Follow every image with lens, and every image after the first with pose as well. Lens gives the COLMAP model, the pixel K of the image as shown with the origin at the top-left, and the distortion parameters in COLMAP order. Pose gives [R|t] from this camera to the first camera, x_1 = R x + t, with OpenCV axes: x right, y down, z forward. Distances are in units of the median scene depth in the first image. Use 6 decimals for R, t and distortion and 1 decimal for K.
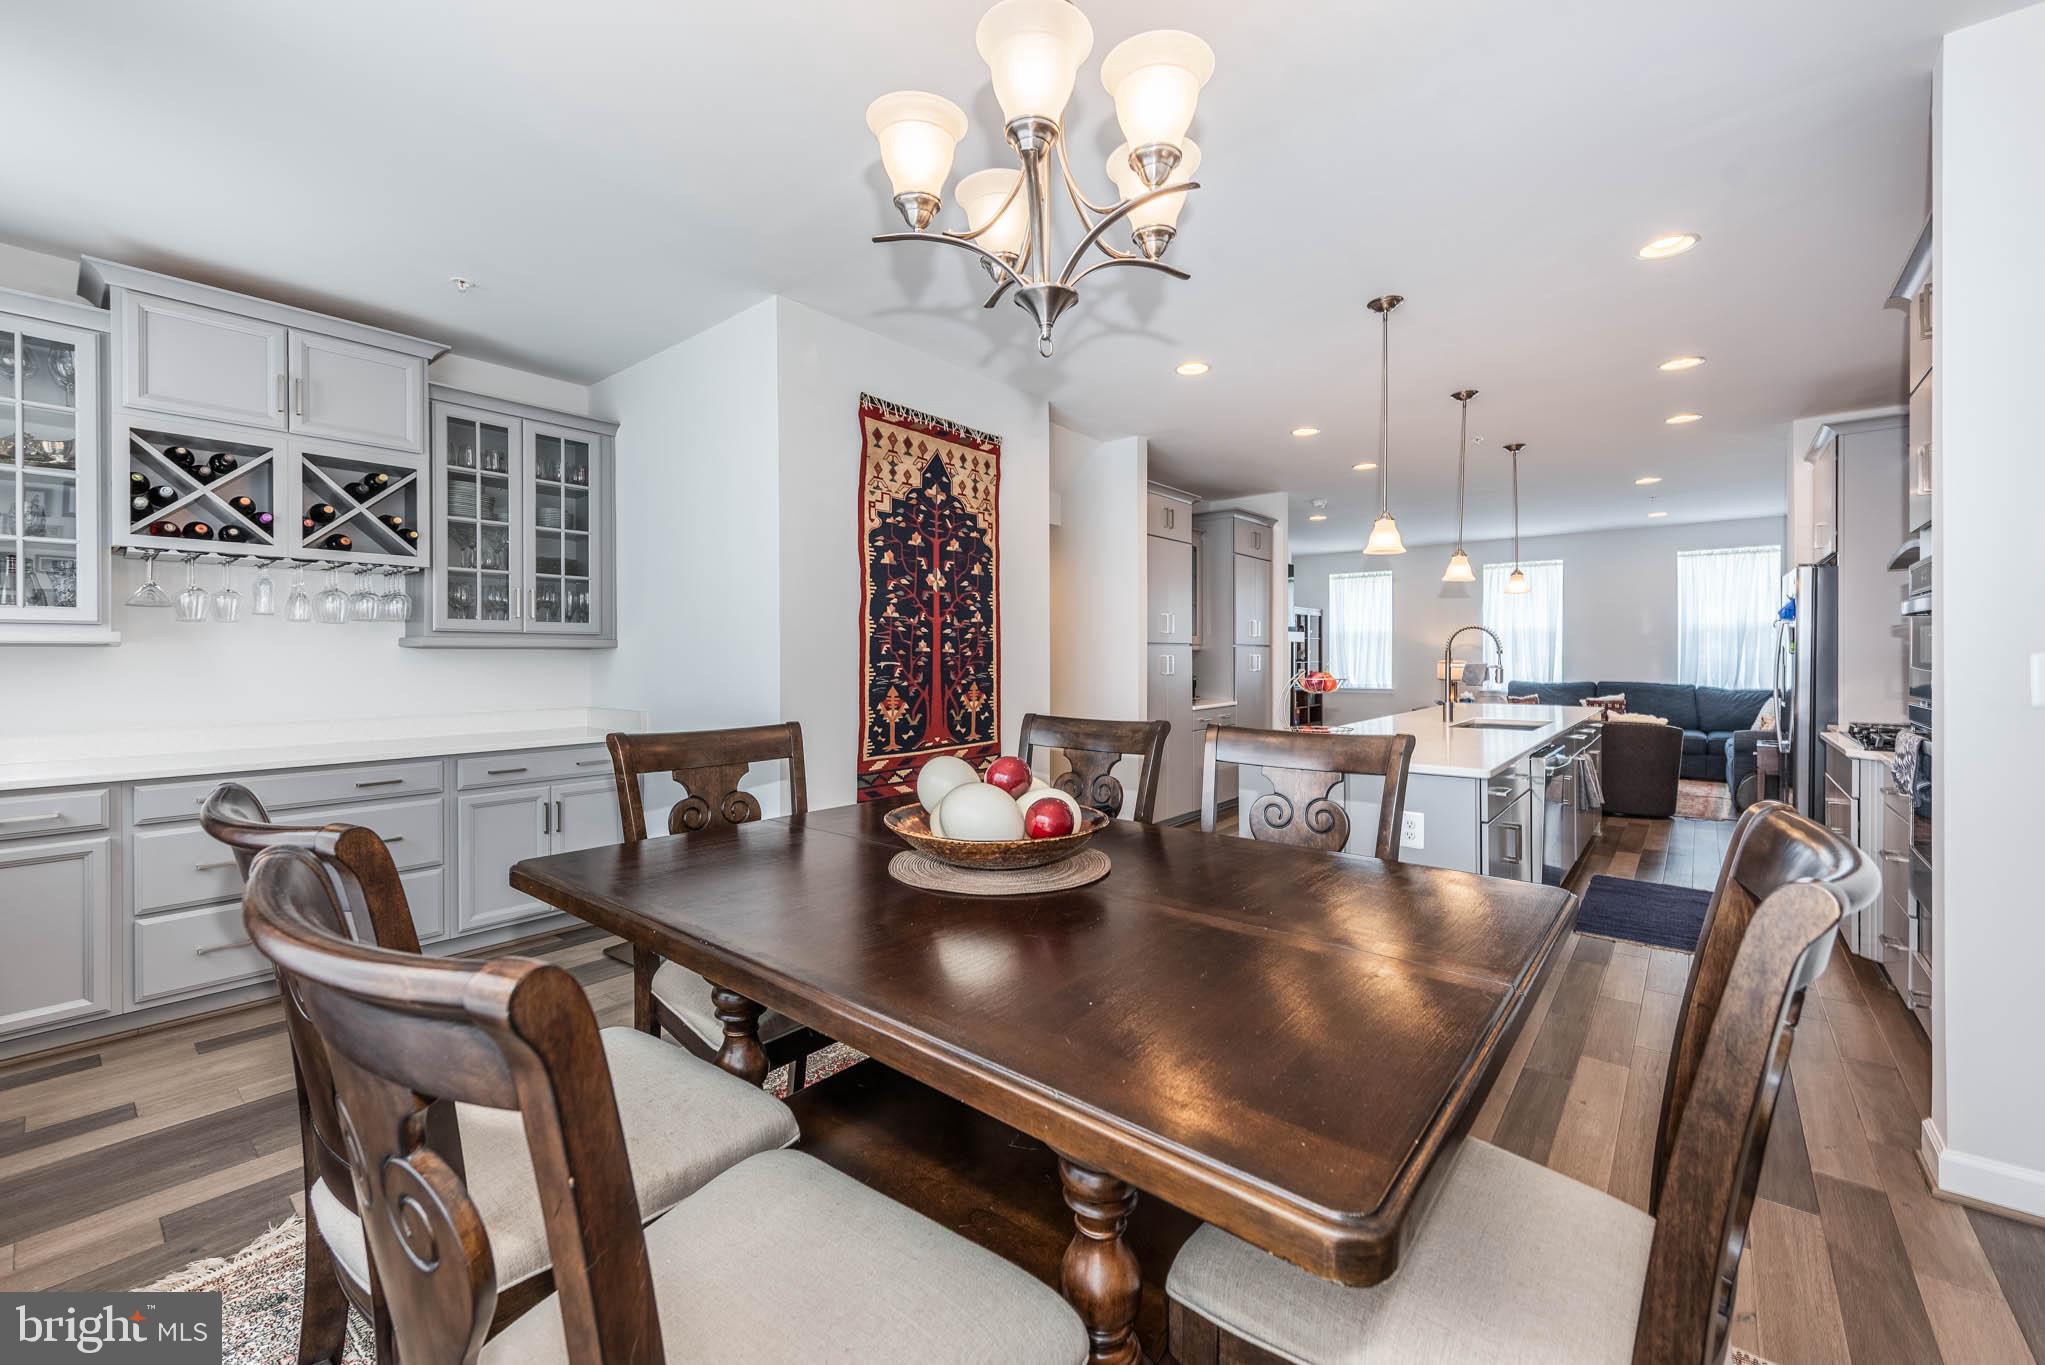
lens RADIAL K [[818.2, 0, 1021.7], [0, 818.2, 654.4], [0, 0, 1]] dist [0.017559, 0.000010]
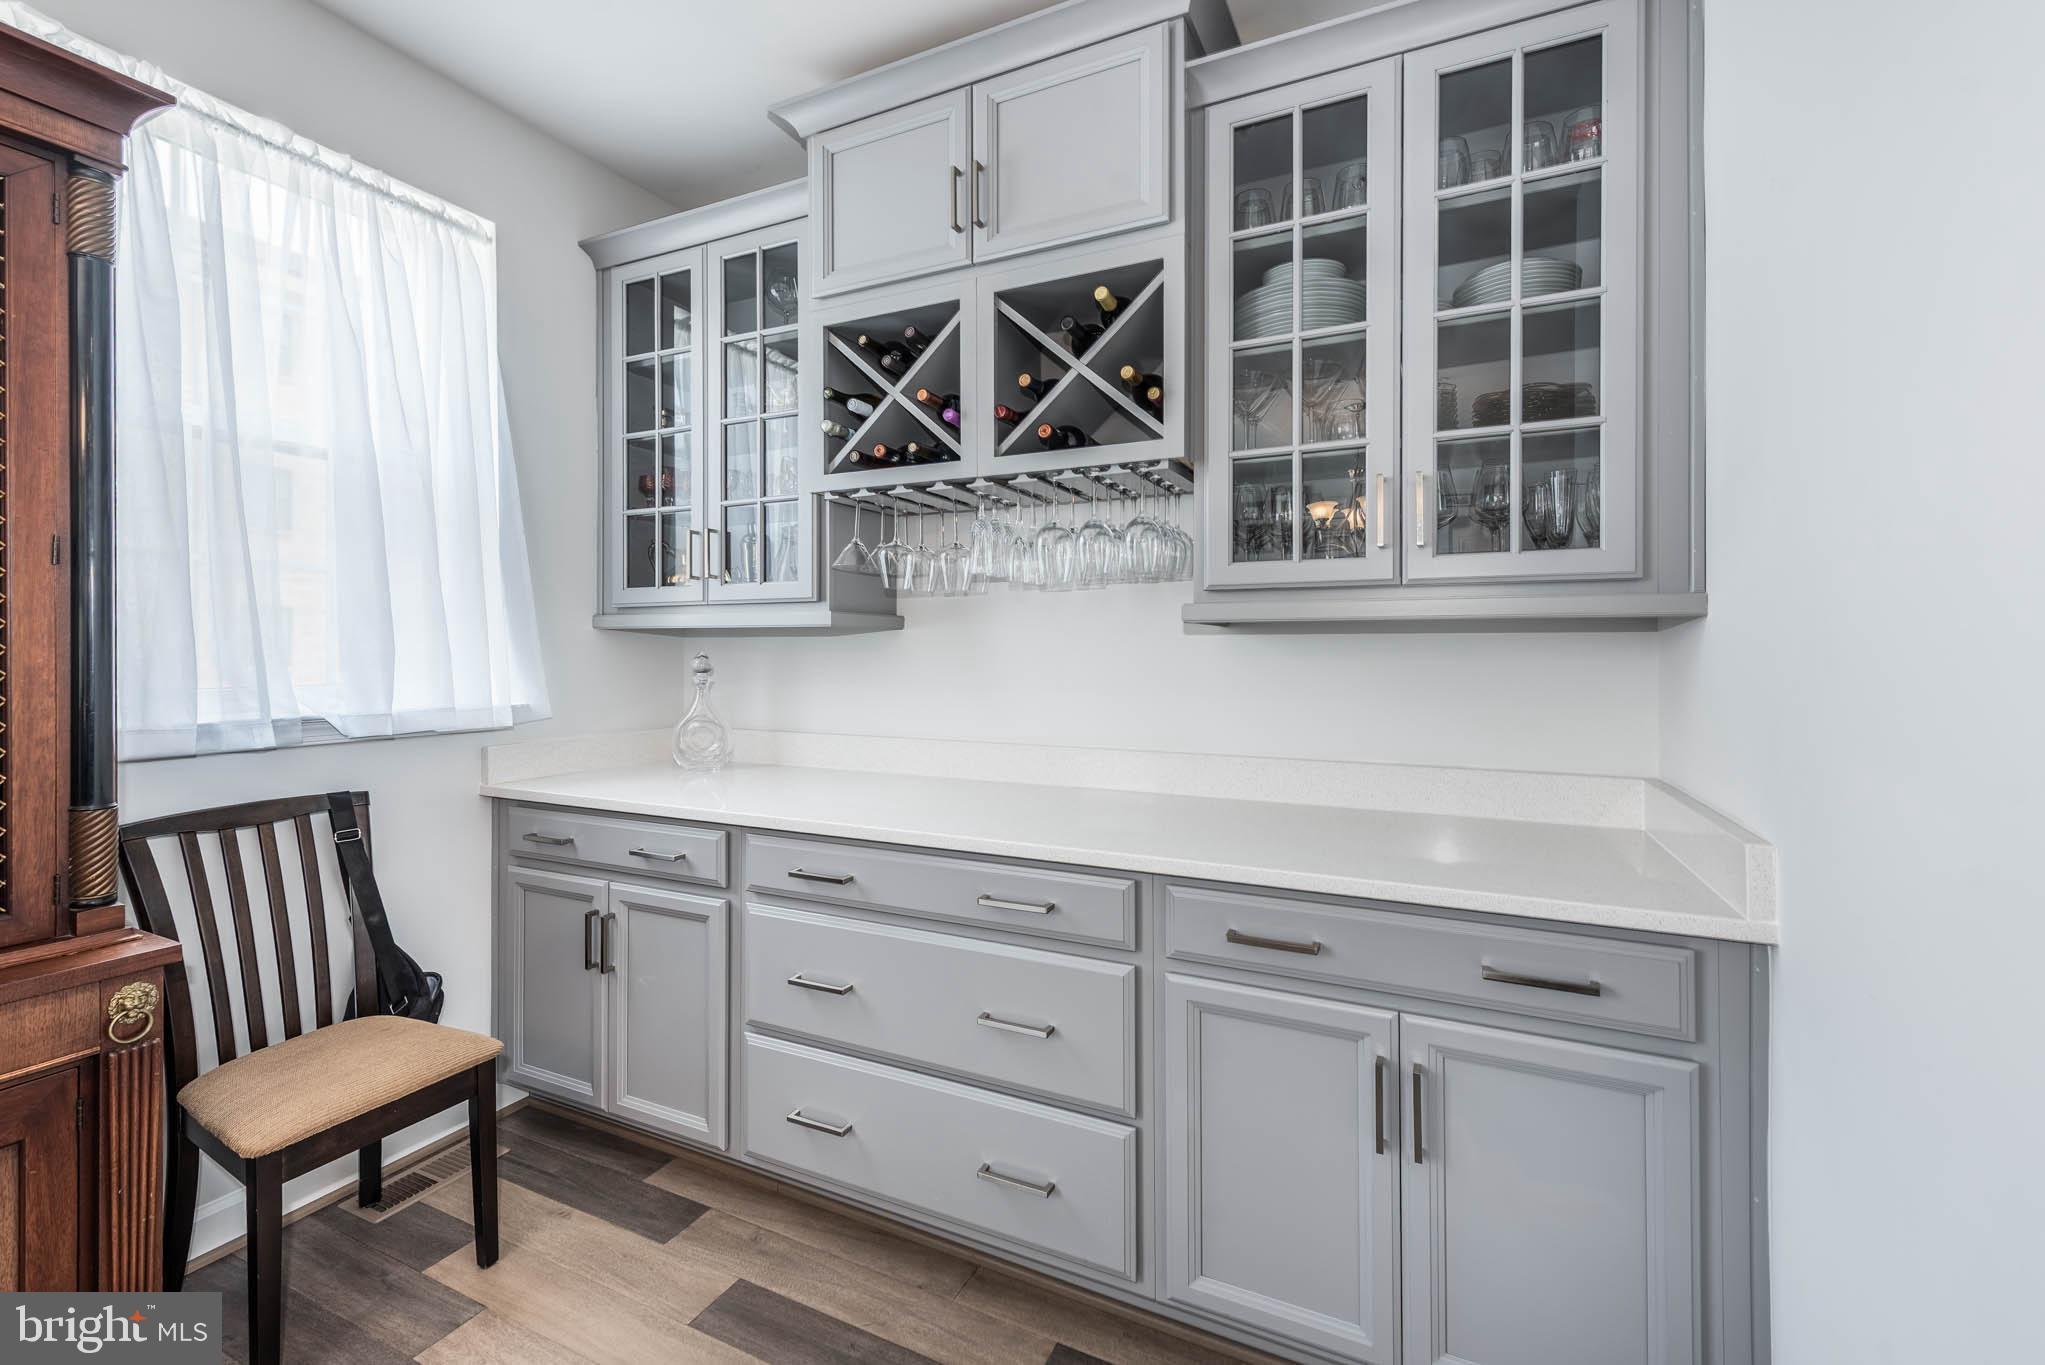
lens RADIAL K [[817.8, 0, 952.4], [0, 817.8, 648.5], [0, 0, 1]] dist [0.000367, -0.000176]
pose [[0.199863, 0.003477, -0.979818, -0.296903], [0.001787, 0.999991, 0.003913, 0.003359], [0.979822, -0.002533, 0.199855, 0.816218]]
